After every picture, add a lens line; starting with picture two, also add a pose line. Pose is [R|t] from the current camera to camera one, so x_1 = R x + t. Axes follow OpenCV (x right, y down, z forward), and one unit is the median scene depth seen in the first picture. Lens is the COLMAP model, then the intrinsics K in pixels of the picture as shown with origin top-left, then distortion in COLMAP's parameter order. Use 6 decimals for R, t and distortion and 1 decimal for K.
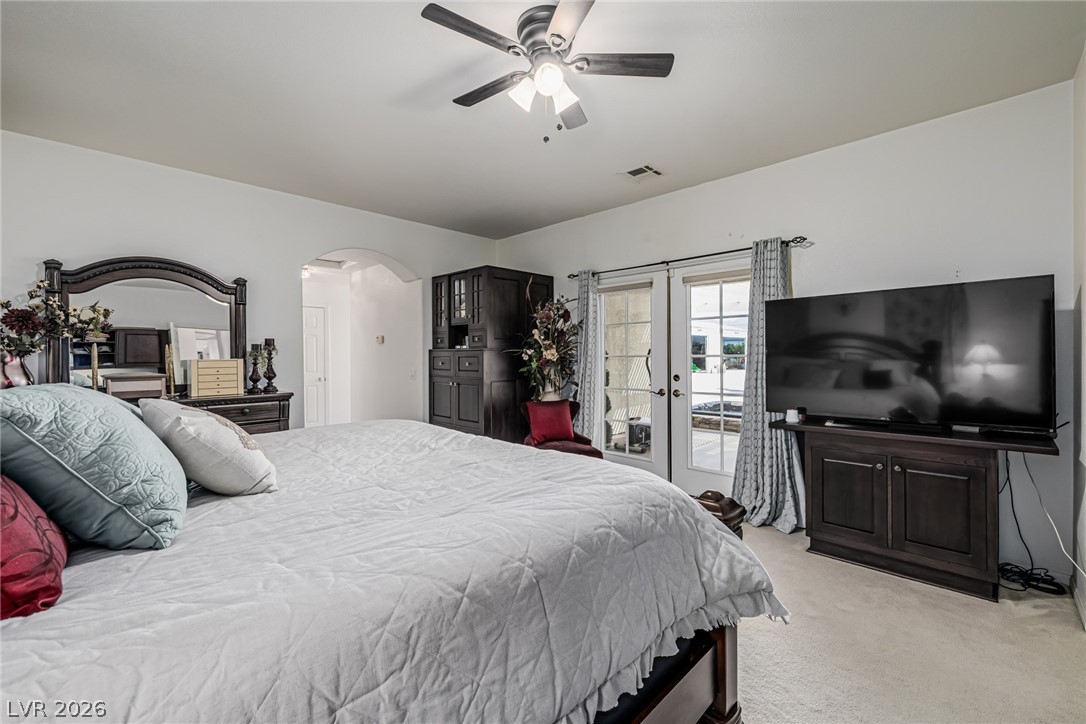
lens RADIAL K [[456.9, 0, 538.5], [0, 456.9, 359.5], [0, 0, 1]] dist [-0.001067, 0.000336]
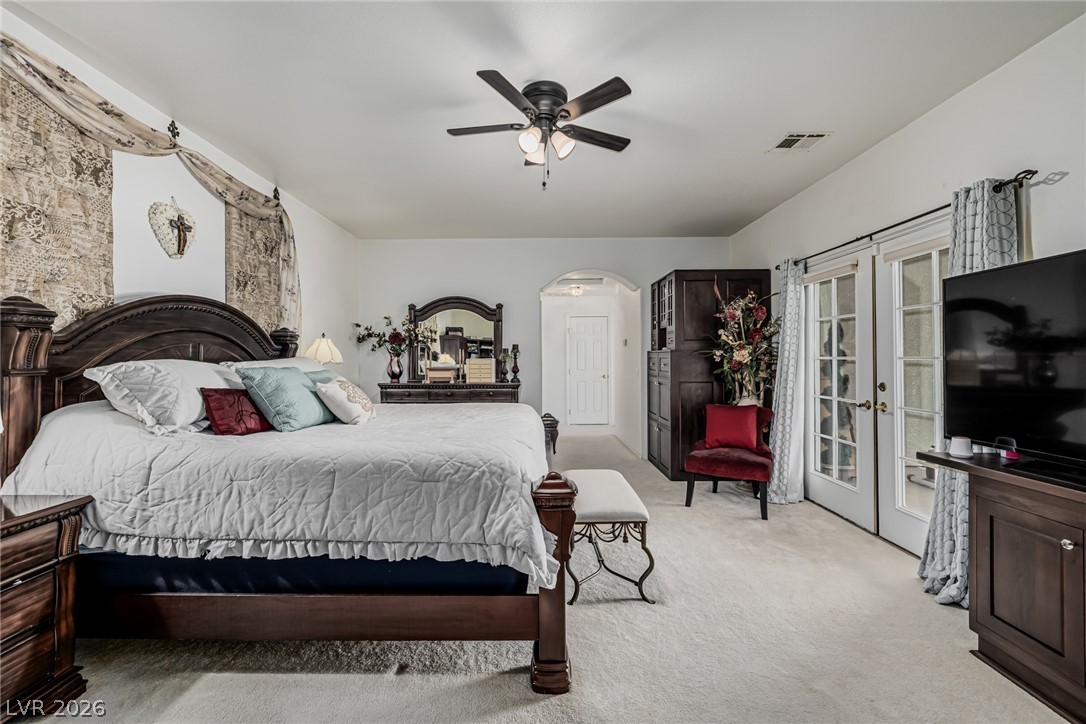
lens RADIAL K [[456.9, 0, 536.2], [0, 456.9, 357.5], [0, 0, 1]] dist [-0.001067, 0.000336]
pose [[0.695625, 0.003430, -0.718397, 0.482750], [-0.008749, 0.999955, -0.003697, -0.000607], [0.718352, 0.008857, 0.695624, 0.061546]]
